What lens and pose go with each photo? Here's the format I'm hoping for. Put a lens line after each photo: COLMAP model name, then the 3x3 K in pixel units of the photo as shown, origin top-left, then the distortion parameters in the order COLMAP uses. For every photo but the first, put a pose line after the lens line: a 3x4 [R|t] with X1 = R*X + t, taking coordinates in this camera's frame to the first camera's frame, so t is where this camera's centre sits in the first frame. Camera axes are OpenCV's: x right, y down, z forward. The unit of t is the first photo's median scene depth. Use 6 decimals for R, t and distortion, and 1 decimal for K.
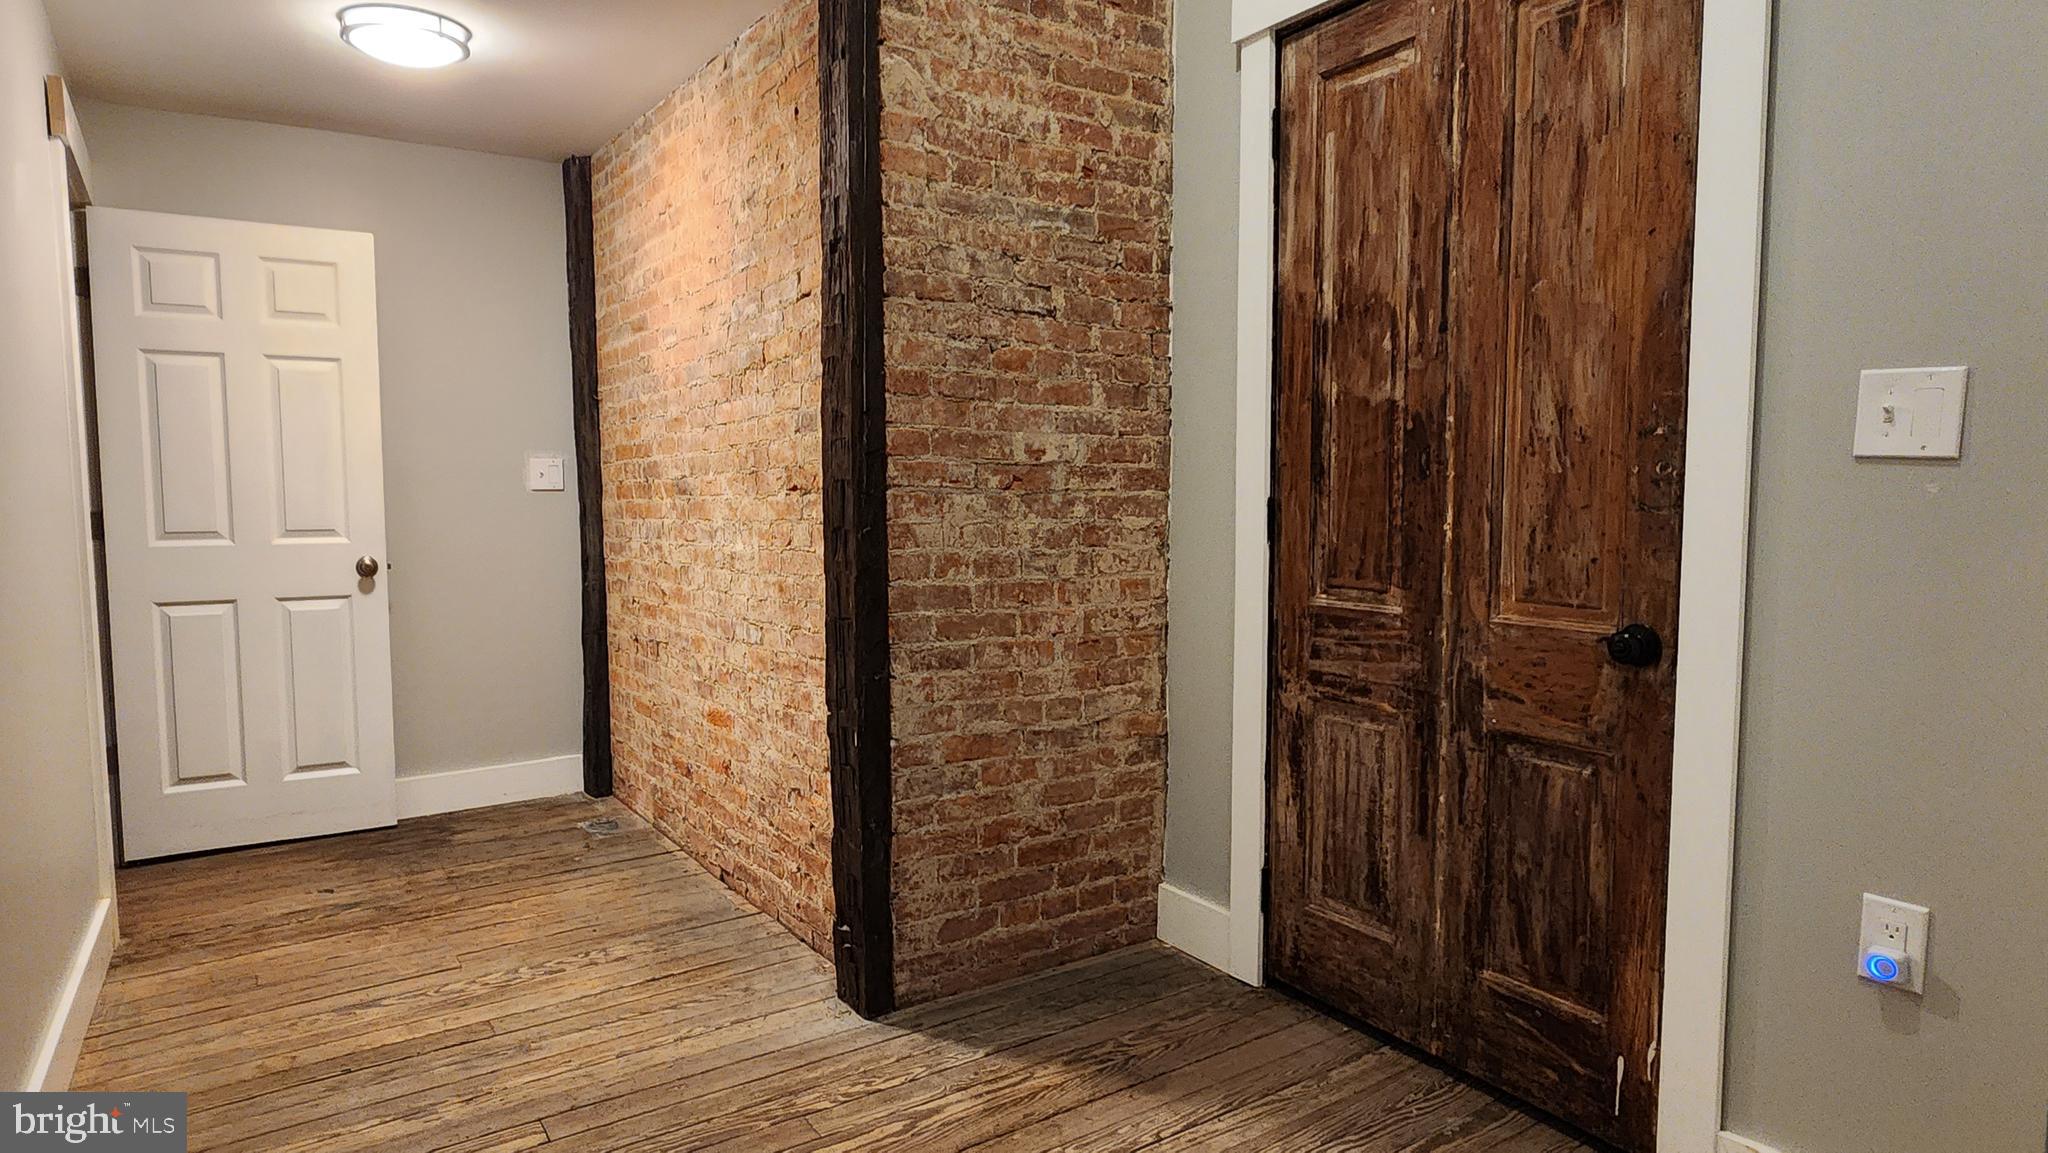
lens RADIAL K [[1149.3, 0, 1028.8], [0, 1149.3, 575.4], [0, 0, 1]] dist [0.001292, 0.002287]
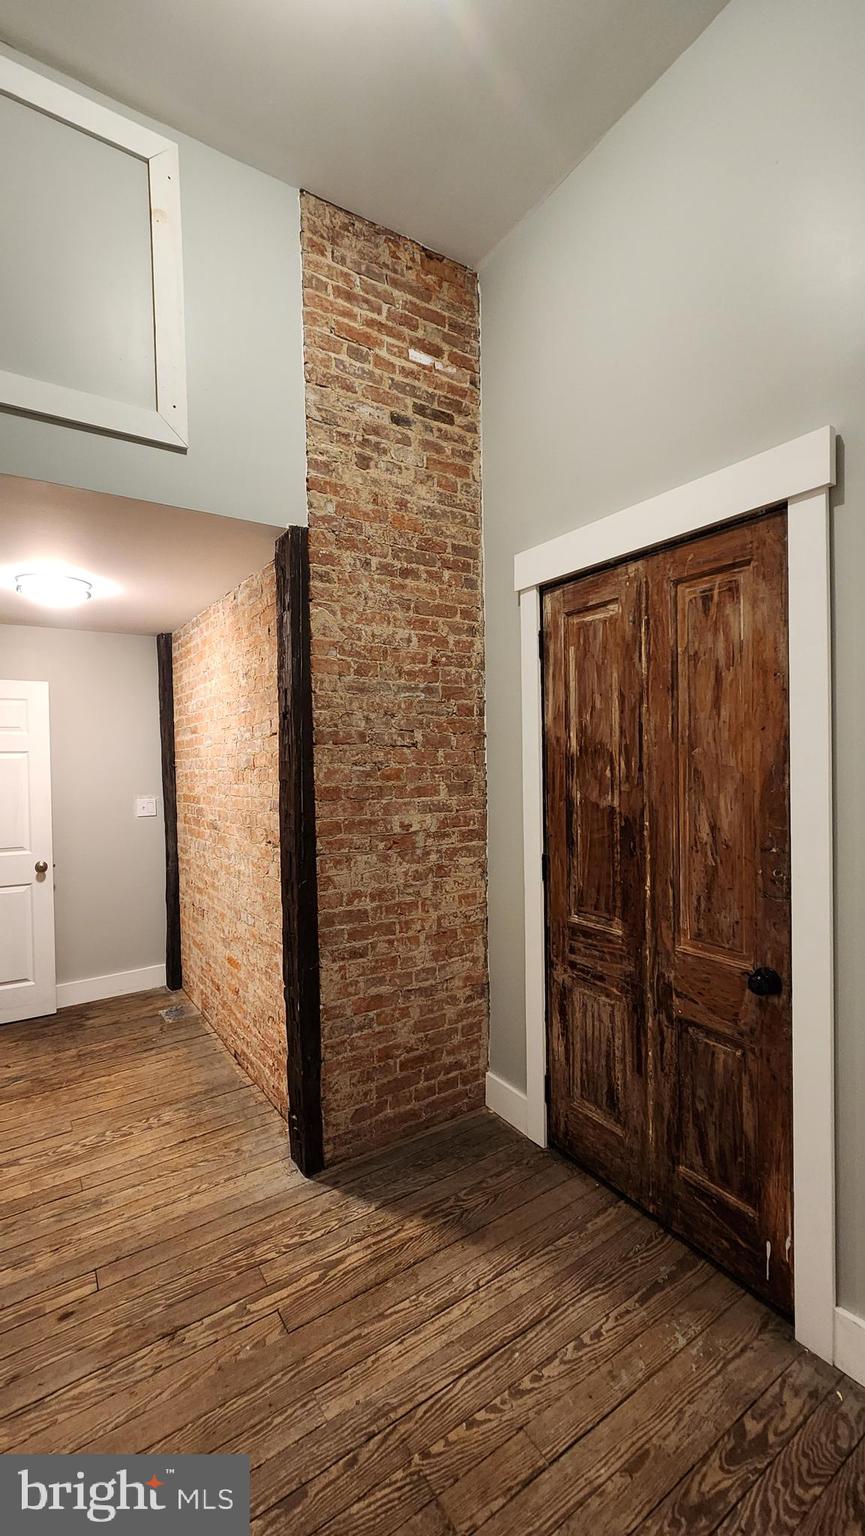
lens RADIAL K [[610.1, 0, 426.5], [0, 610.1, 768.2], [0, 0, 1]] dist [0.003301, 0.000477]
pose [[0.999762, -0.015296, -0.015577, 0.055453], [0.014368, 0.998211, -0.058044, -0.150361], [0.016437, 0.057807, 0.998192, 0.094230]]
